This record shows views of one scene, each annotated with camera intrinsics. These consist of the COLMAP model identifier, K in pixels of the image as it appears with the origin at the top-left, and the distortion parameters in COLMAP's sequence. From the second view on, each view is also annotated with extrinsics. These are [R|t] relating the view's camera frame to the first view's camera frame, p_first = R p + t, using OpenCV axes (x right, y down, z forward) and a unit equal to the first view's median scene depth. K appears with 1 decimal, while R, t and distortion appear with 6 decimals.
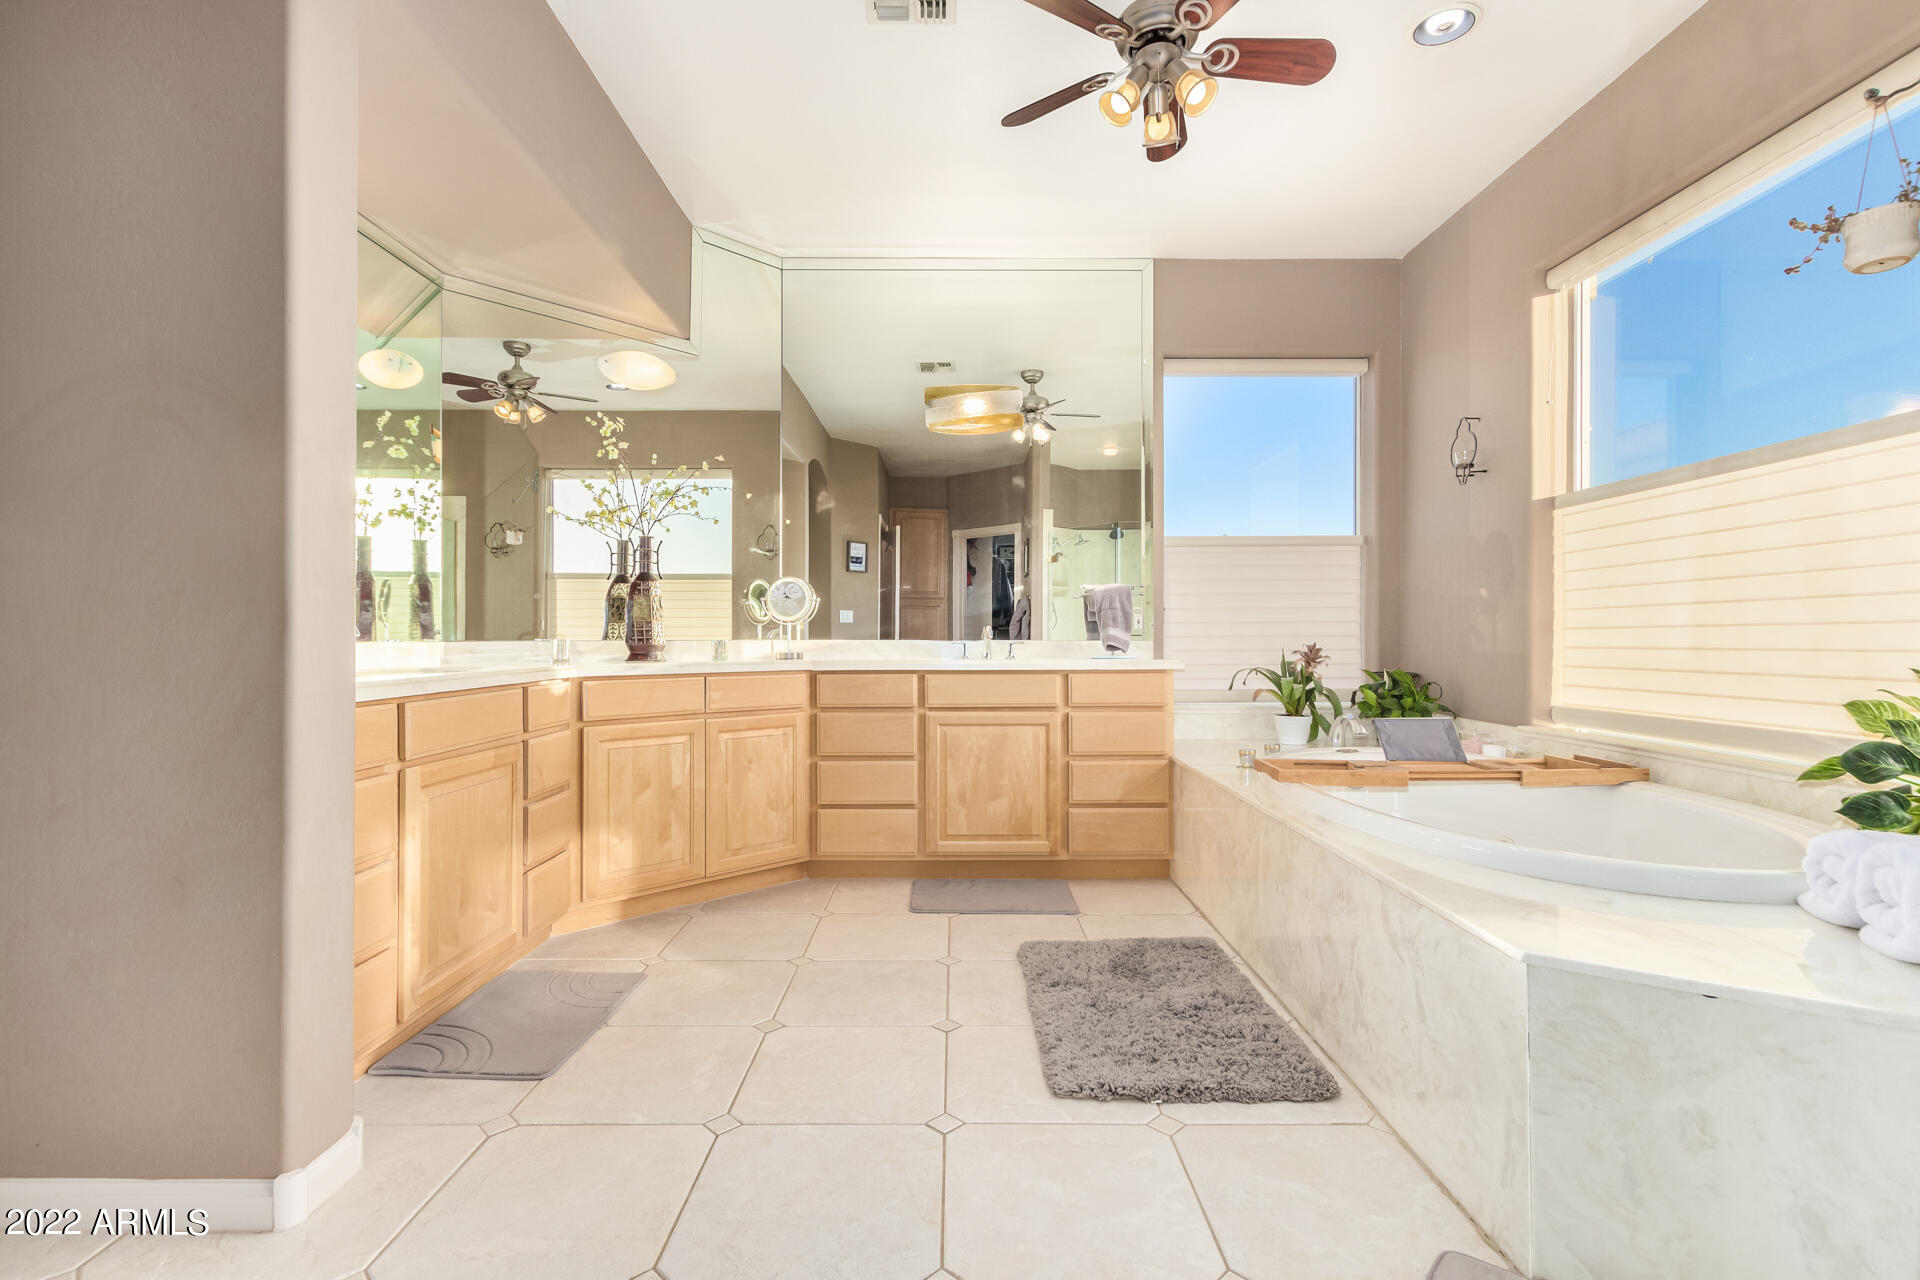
lens RADIAL K [[883.3, 0, 945.7], [0, 883.3, 634.2], [0, 0, 1]] dist [0.002660, -0.000545]
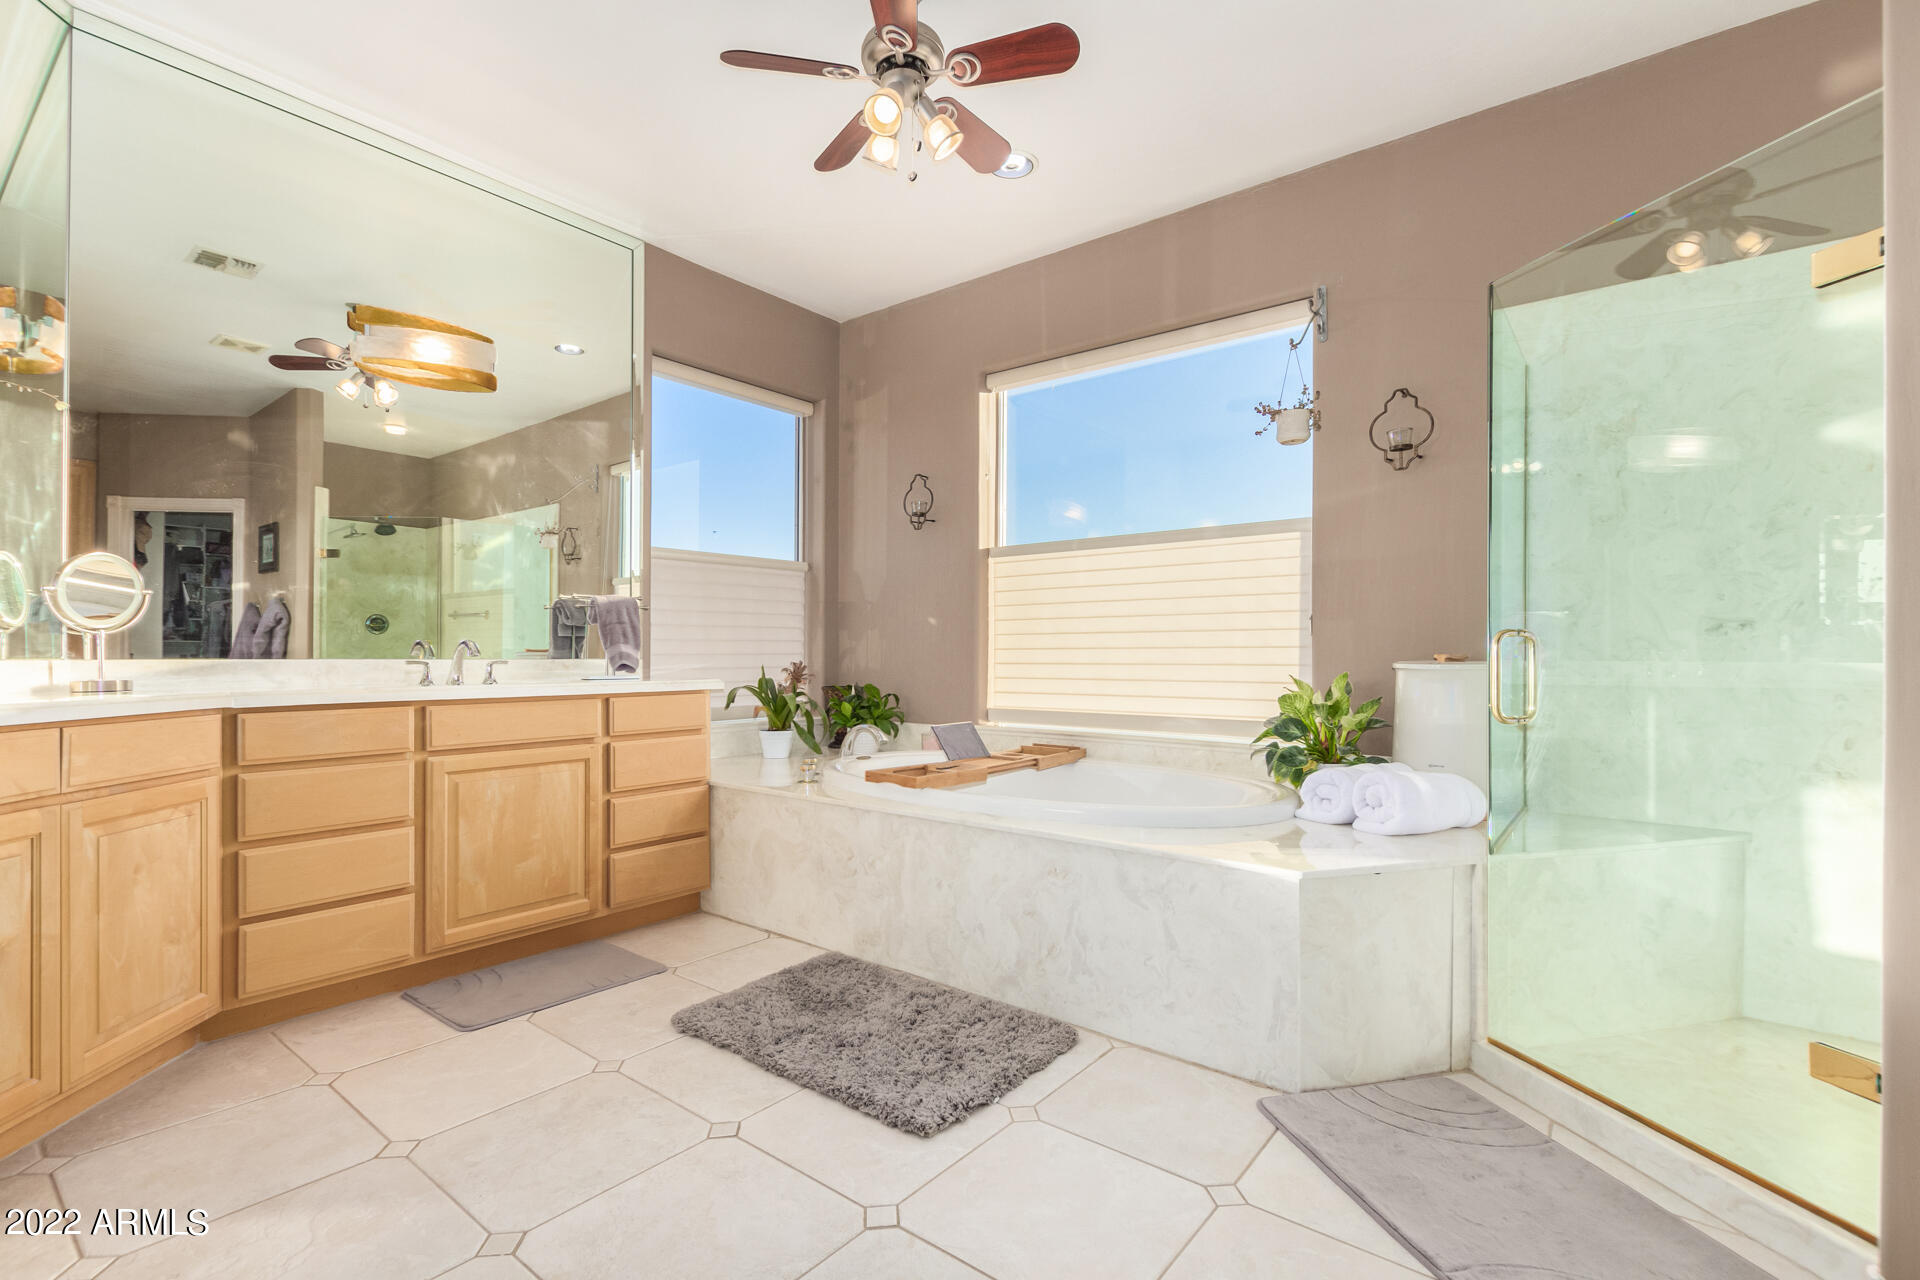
lens RADIAL K [[883.3, 0, 945.2], [0, 883.3, 651.7], [0, 0, 1]] dist [0.002660, -0.000545]
pose [[0.622504, 0.003409, 0.782609, -0.333040], [-0.004421, 0.999990, -0.000839, -0.001046], [-0.782604, -0.002937, 0.622513, 0.212063]]
